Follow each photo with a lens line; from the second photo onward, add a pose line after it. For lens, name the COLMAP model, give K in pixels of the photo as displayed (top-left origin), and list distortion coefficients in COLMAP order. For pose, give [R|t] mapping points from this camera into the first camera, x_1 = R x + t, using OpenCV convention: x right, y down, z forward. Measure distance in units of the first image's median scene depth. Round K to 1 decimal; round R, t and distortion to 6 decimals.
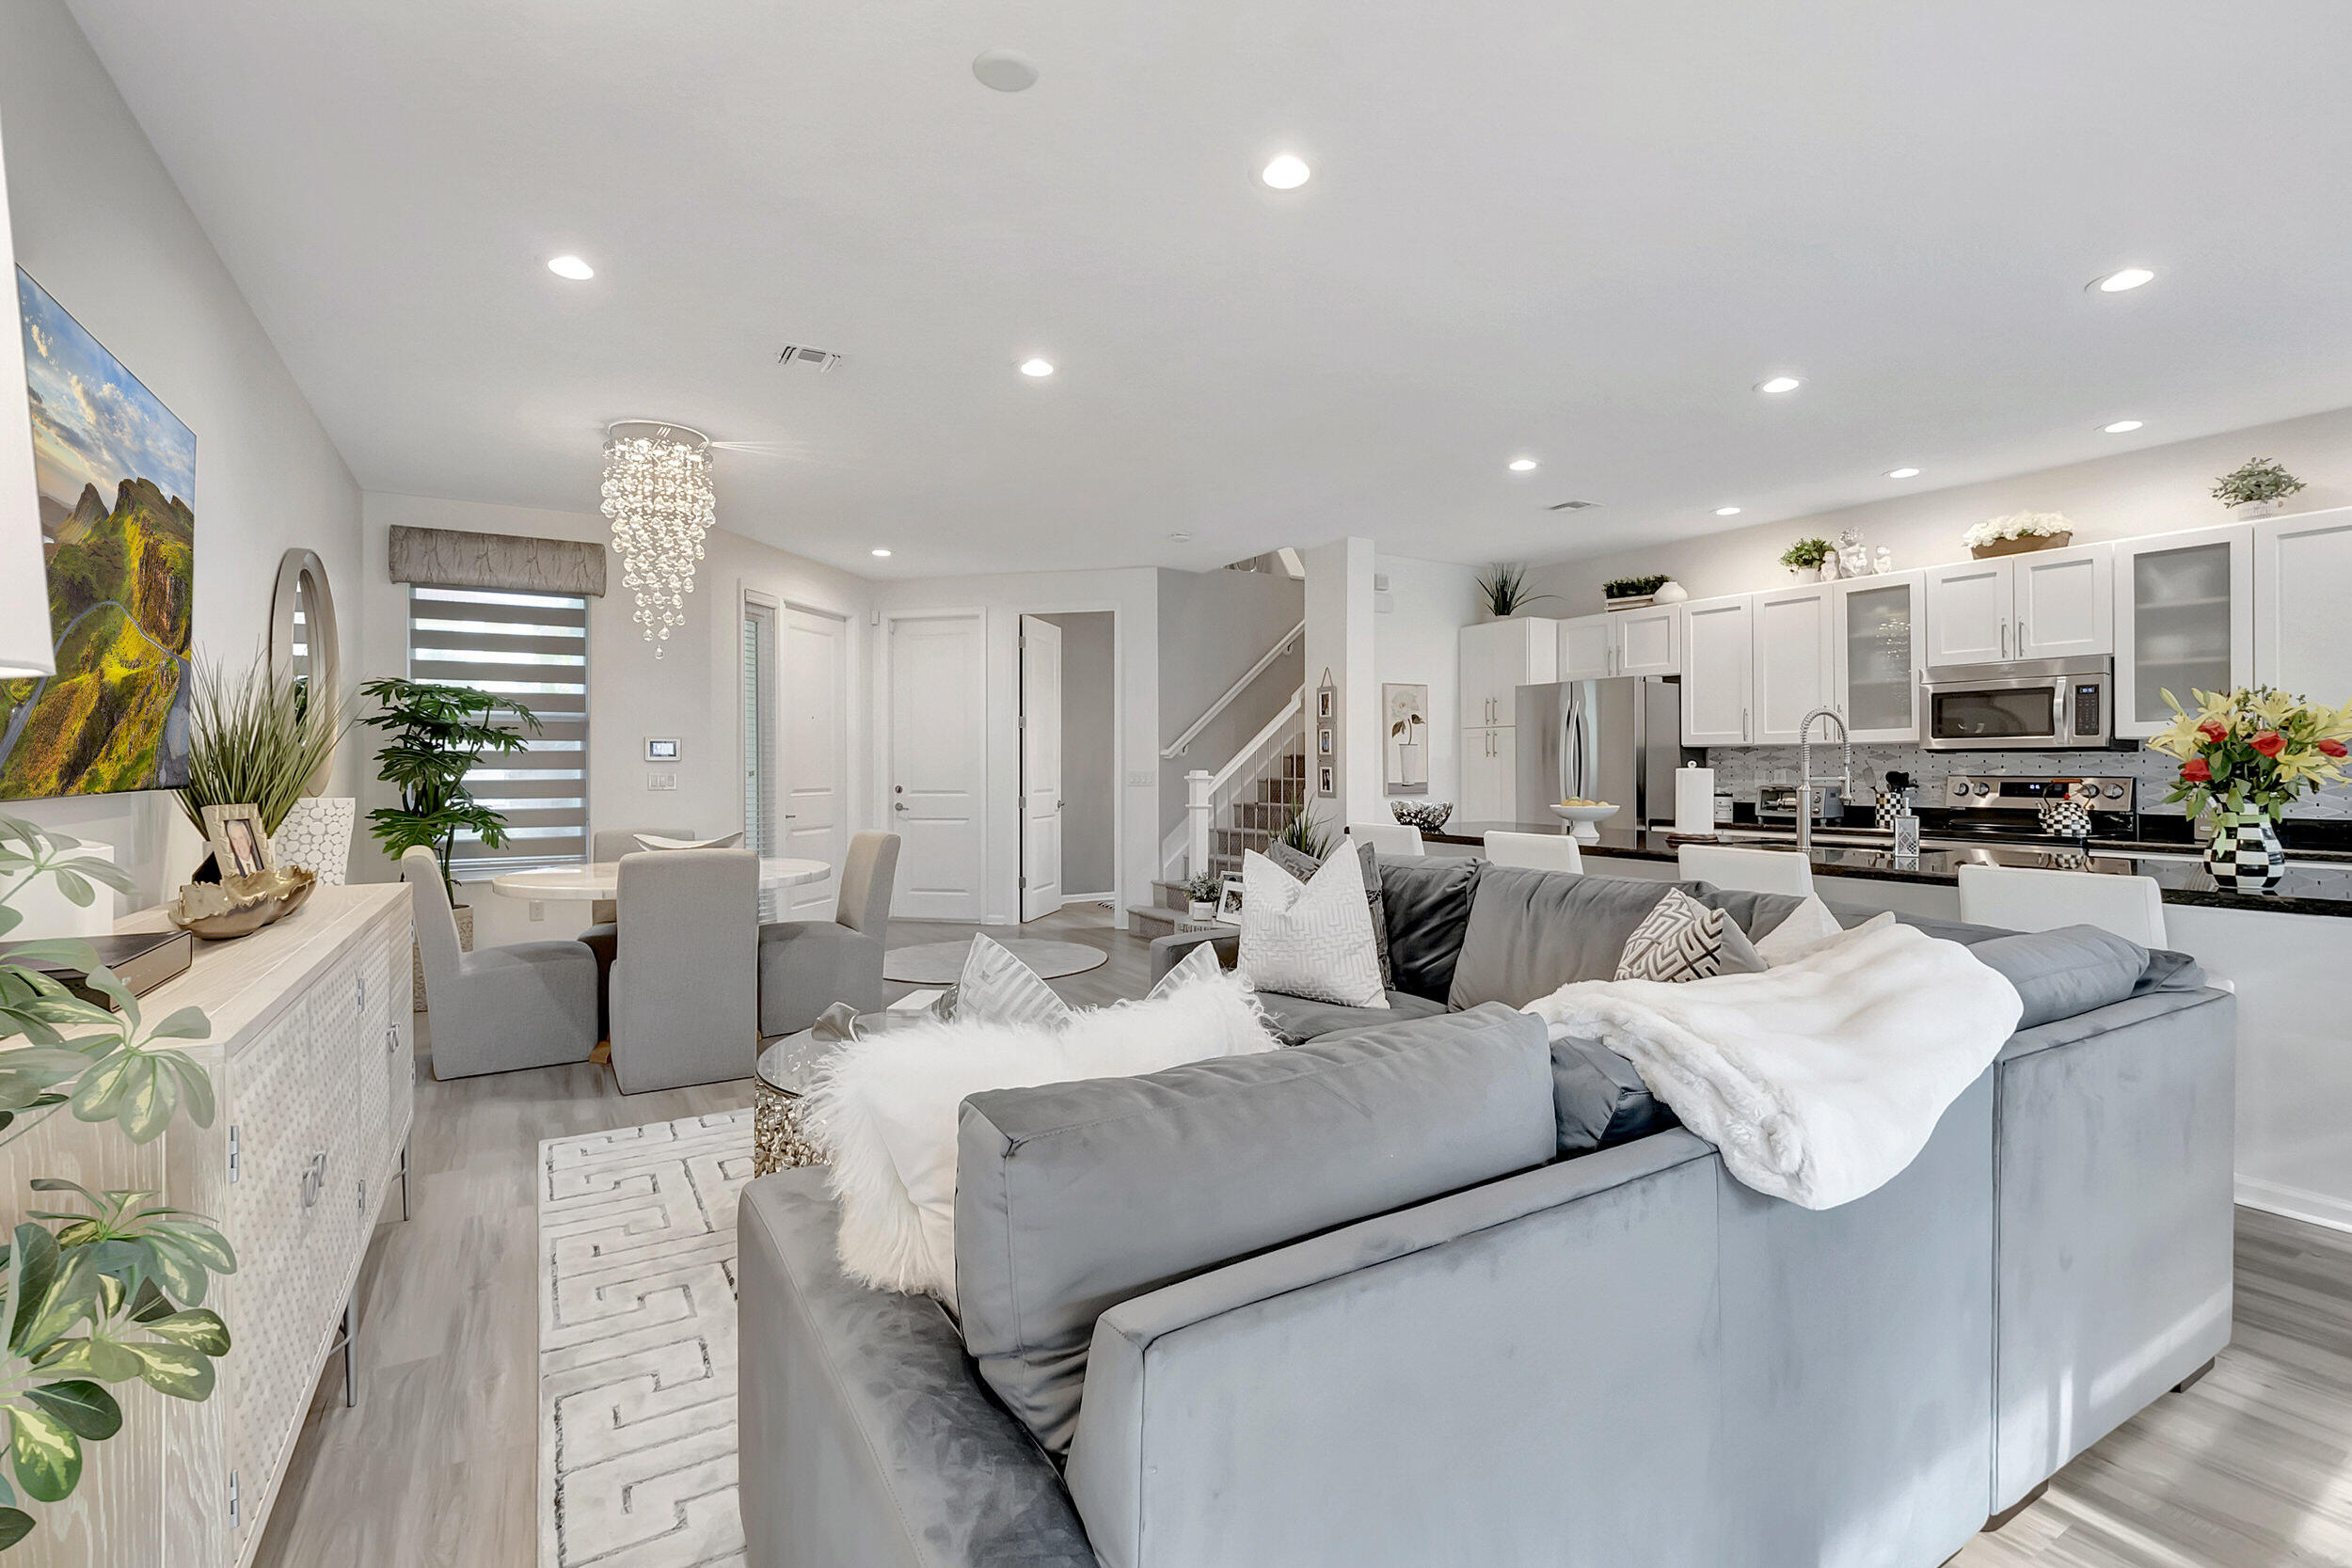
lens RADIAL K [[1051.6, 0, 1170.0], [0, 1051.6, 766.4], [0, 0, 1]] dist [-0.002887, 0.001278]
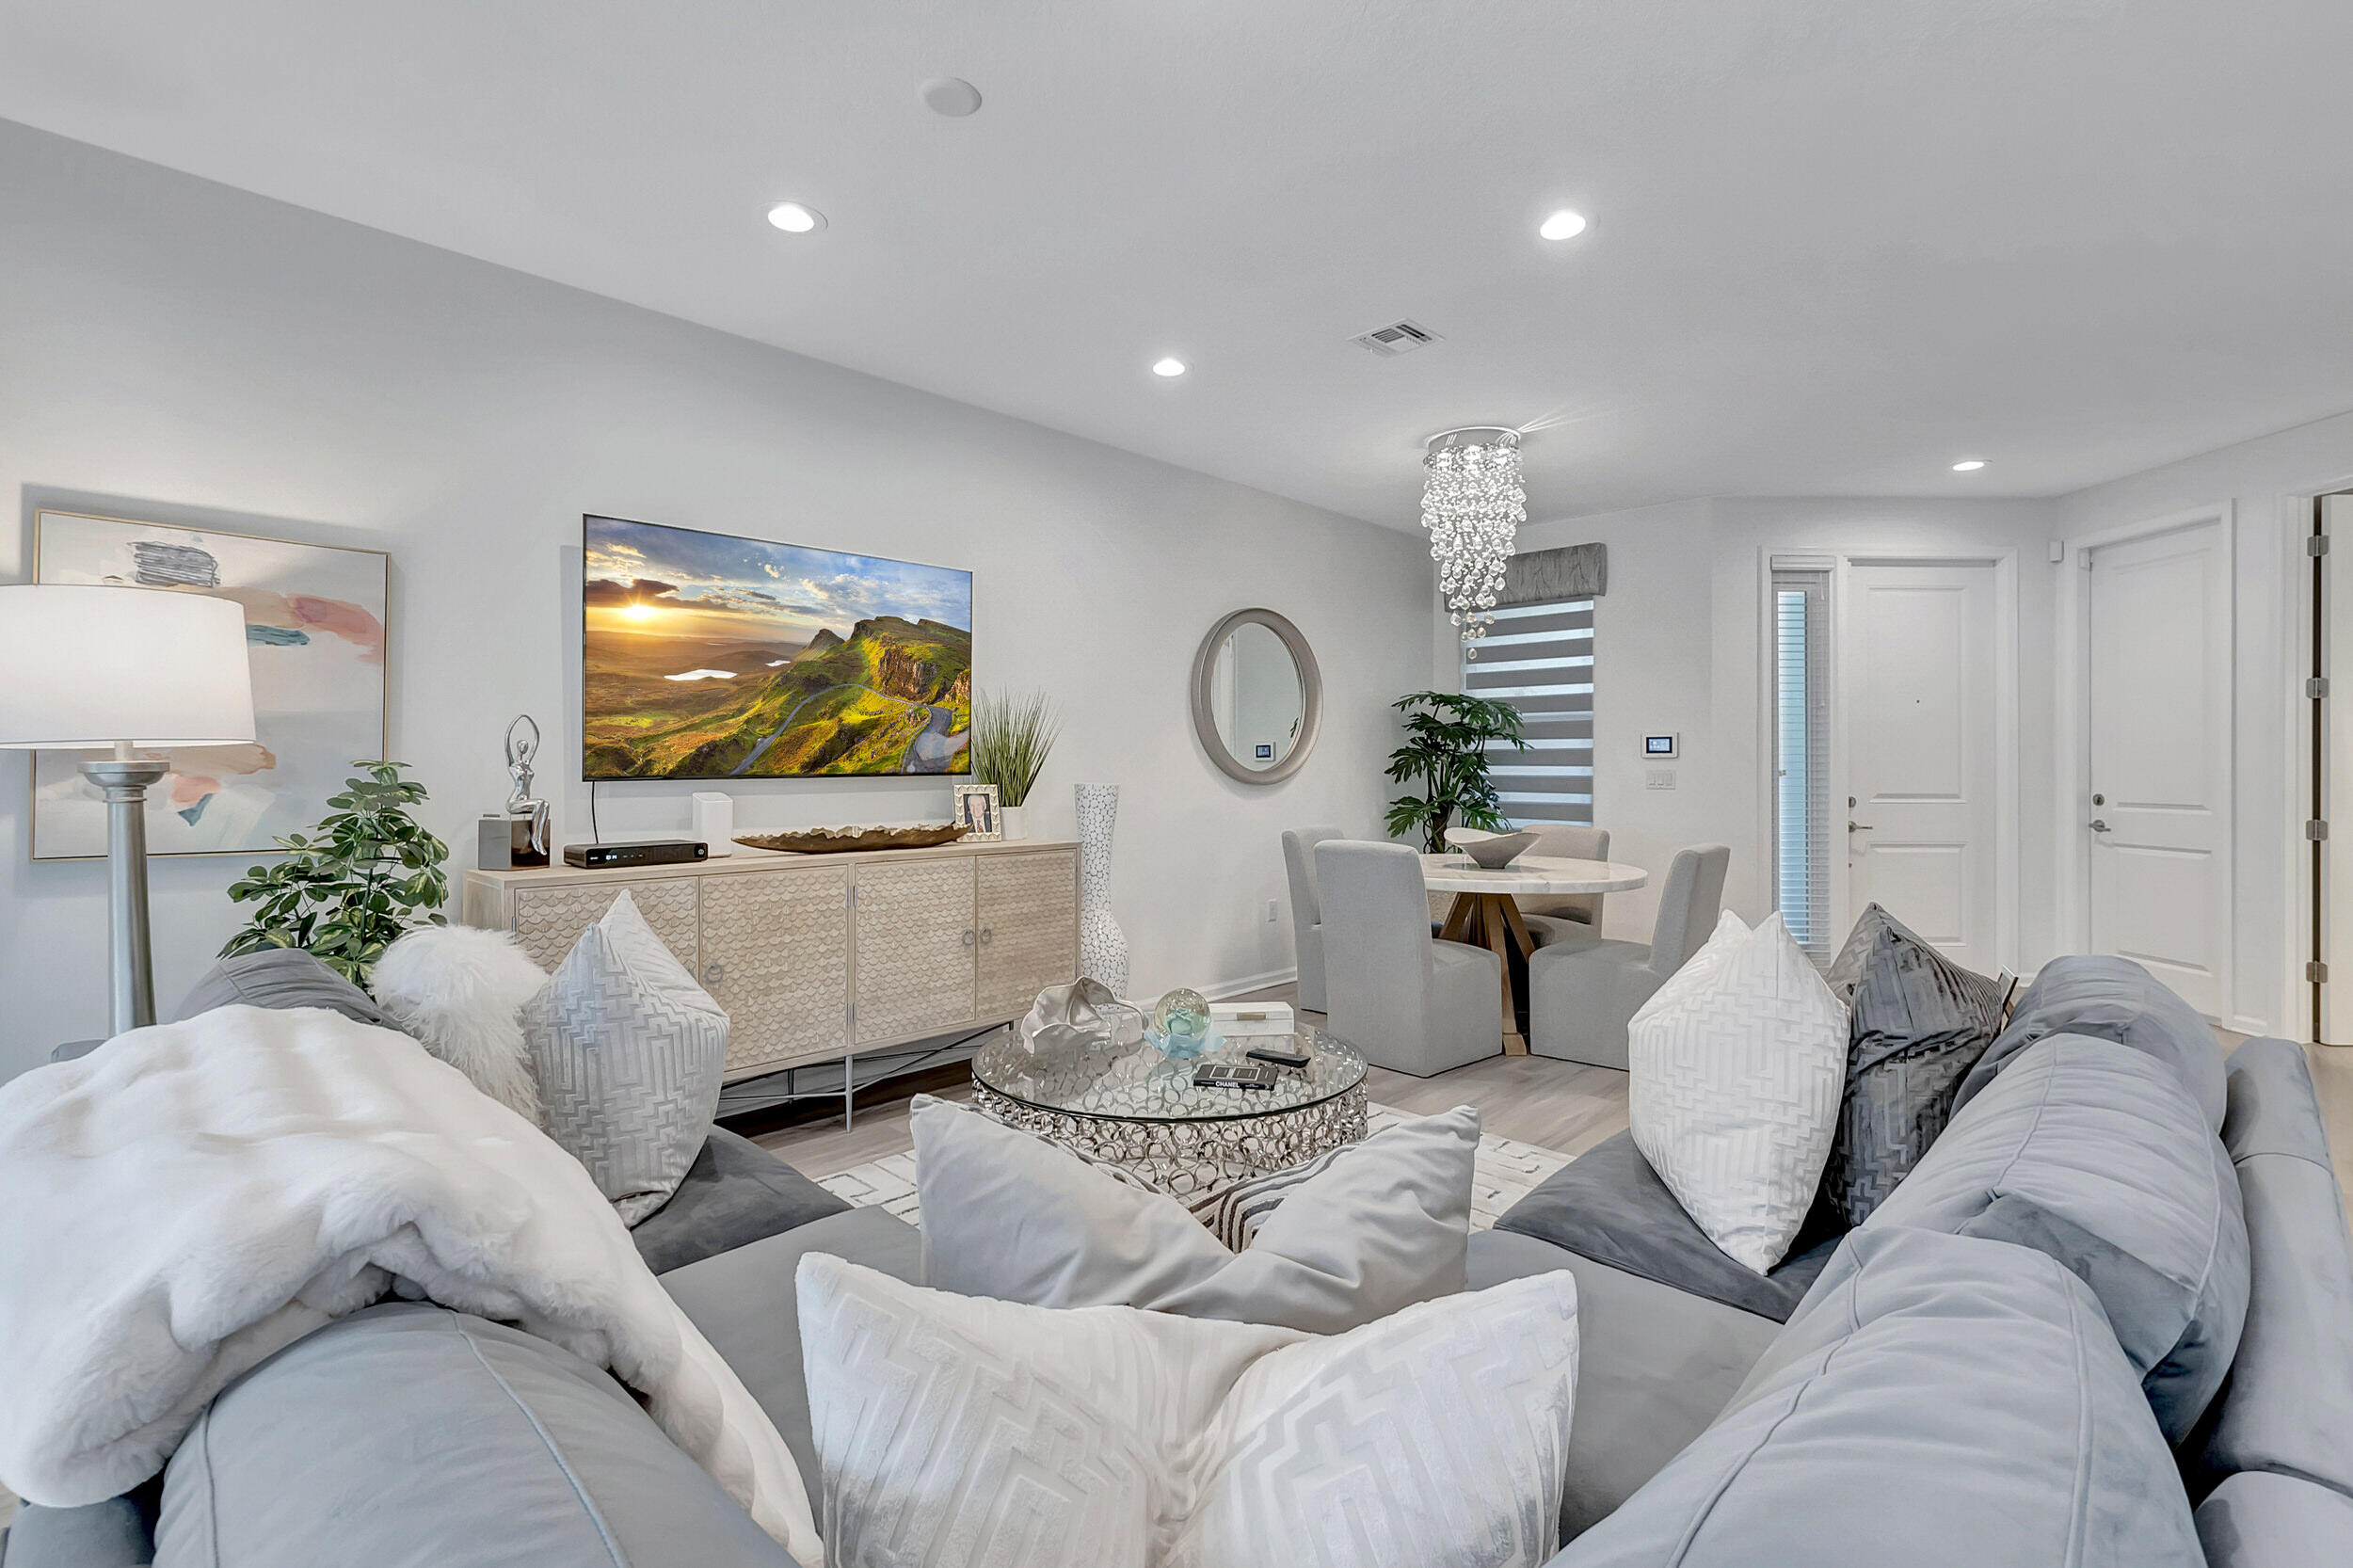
lens RADIAL K [[1052.2, 0, 1173.0], [0, 1052.2, 764.5], [0, 0, 1]] dist [-0.002887, 0.001278]
pose [[0.249808, 0.000444, -0.968295, 0.372994], [-0.000916, 1.000000, 0.000222, -0.000041], [0.968295, 0.000831, 0.249808, 0.397565]]
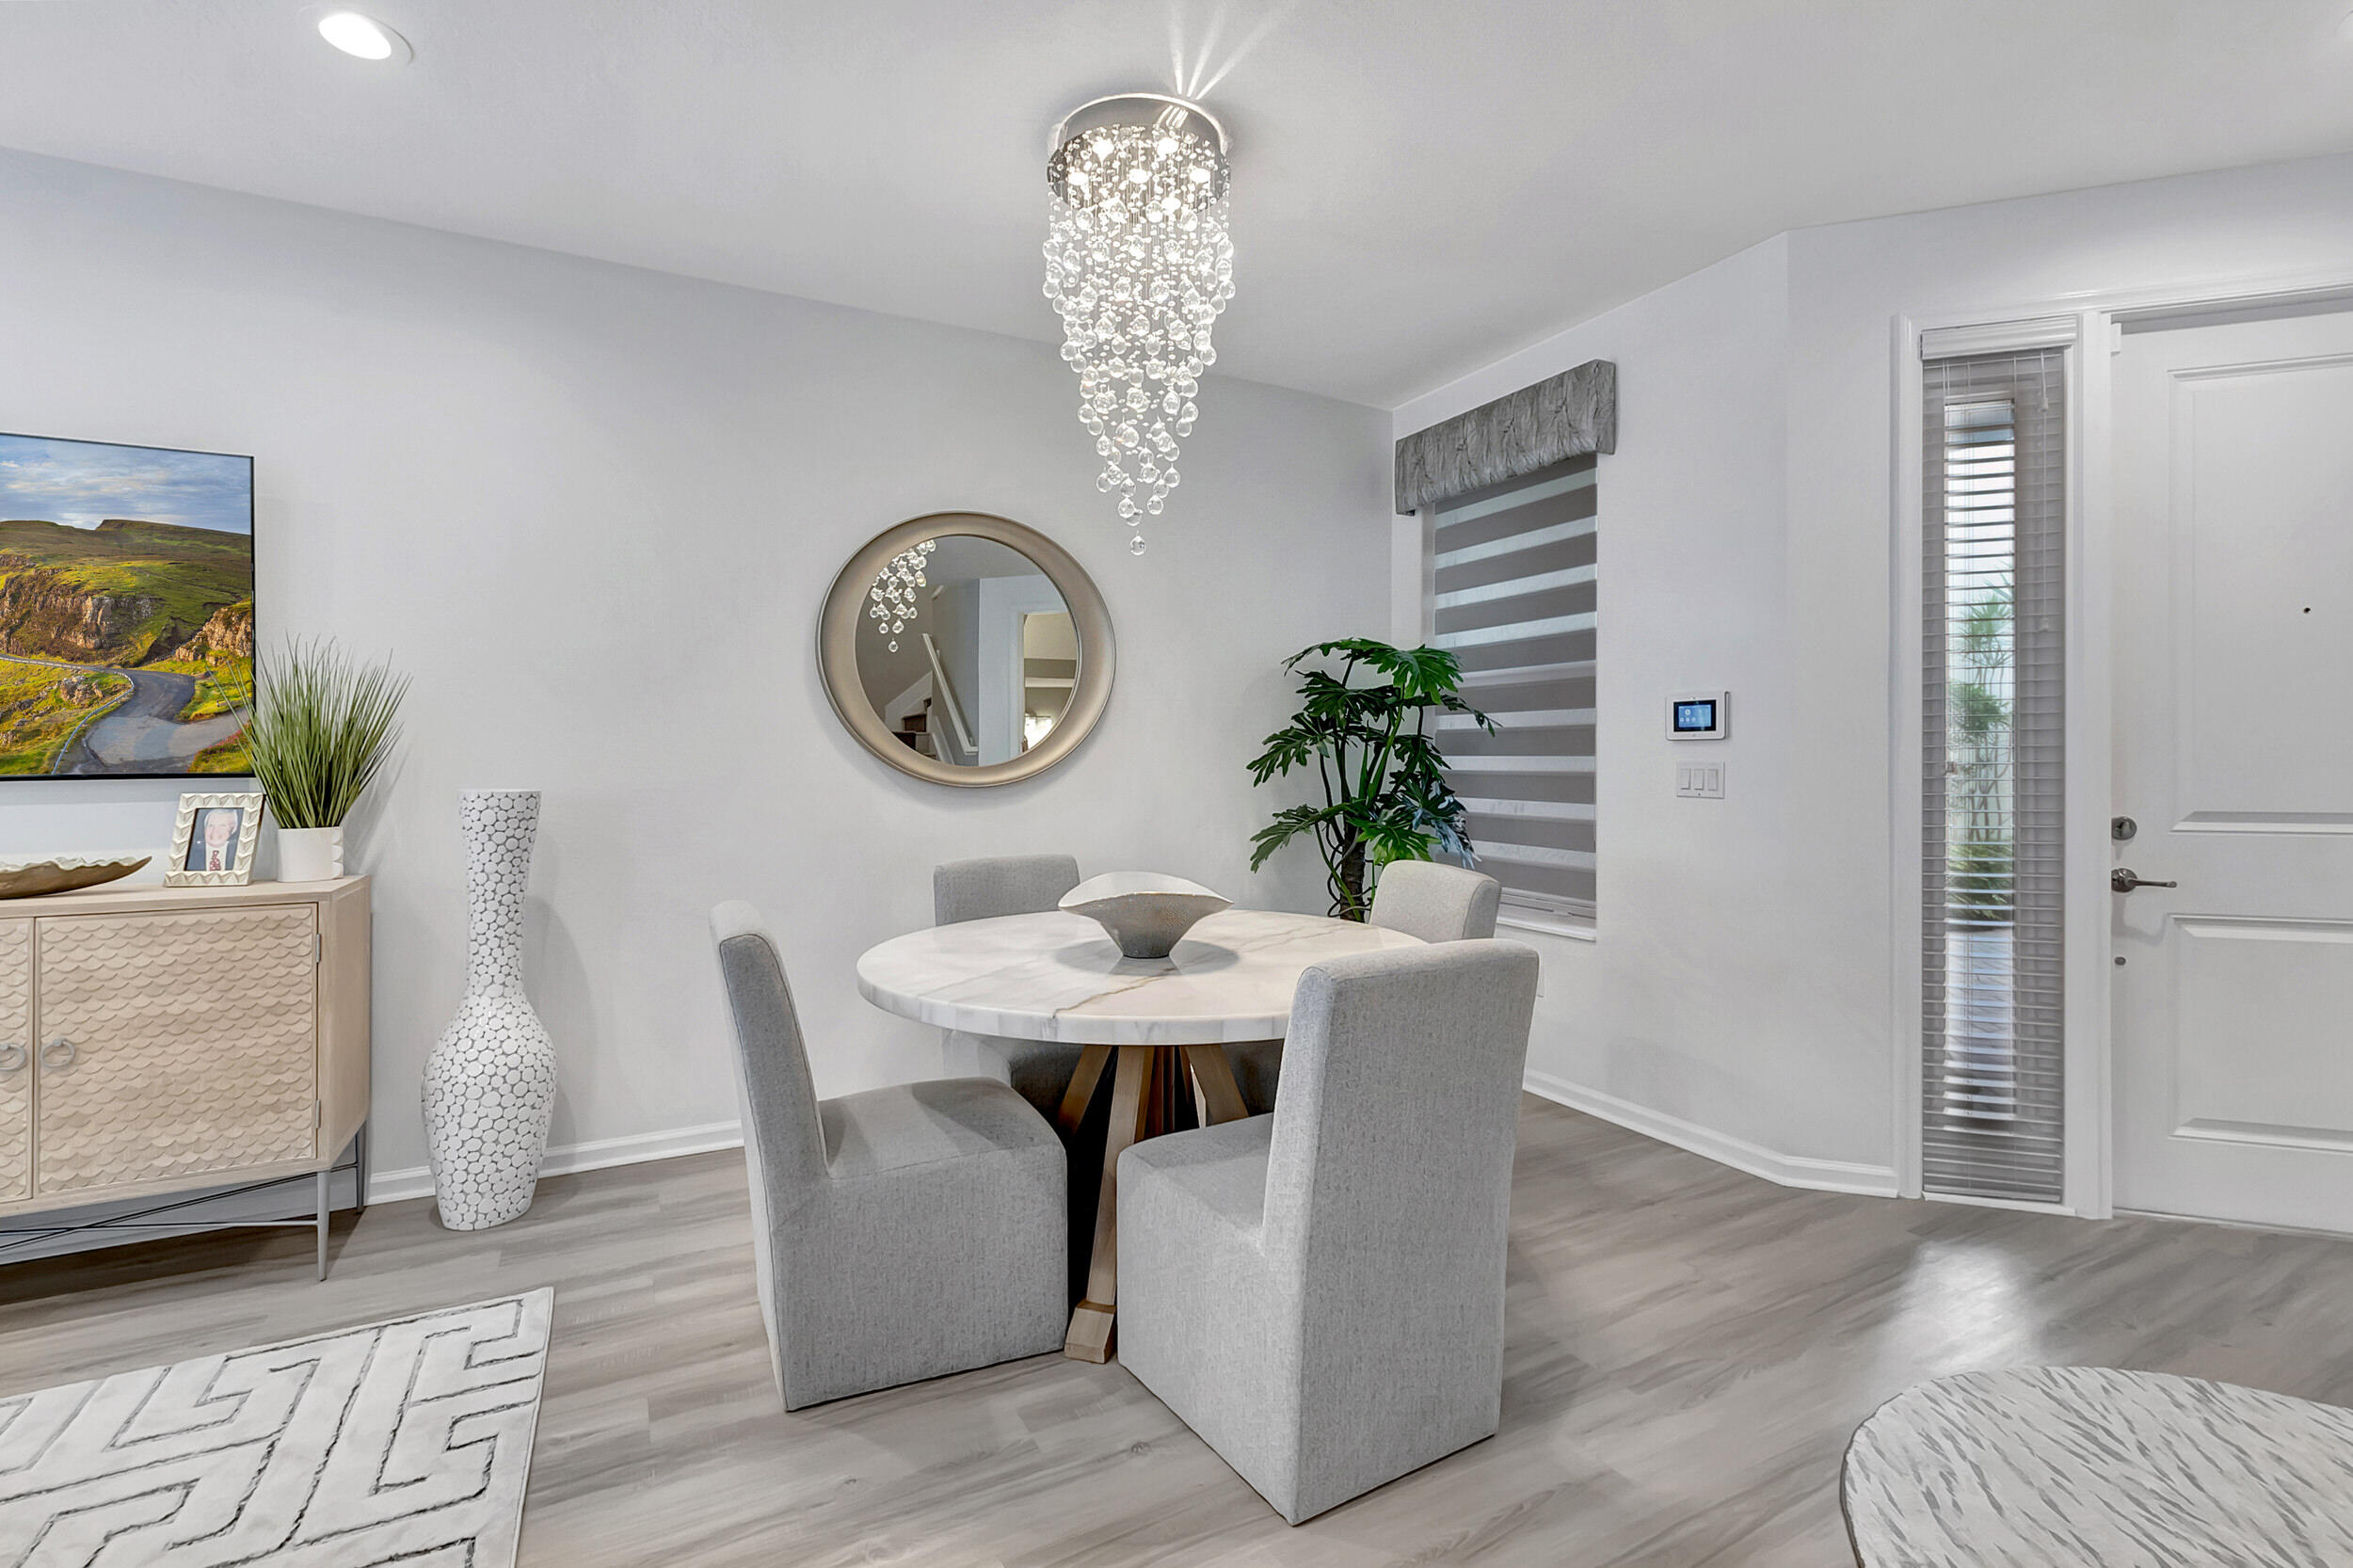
lens RADIAL K [[1052.2, 0, 1170.0], [0, 1052.2, 758.1], [0, 0, 1]] dist [-0.002887, 0.001278]
pose [[-0.062263, 0.003886, -0.998052, 0.047958], [0.003571, 0.999987, 0.003670, -0.000517], [0.998053, -0.003335, -0.062276, 0.901045]]
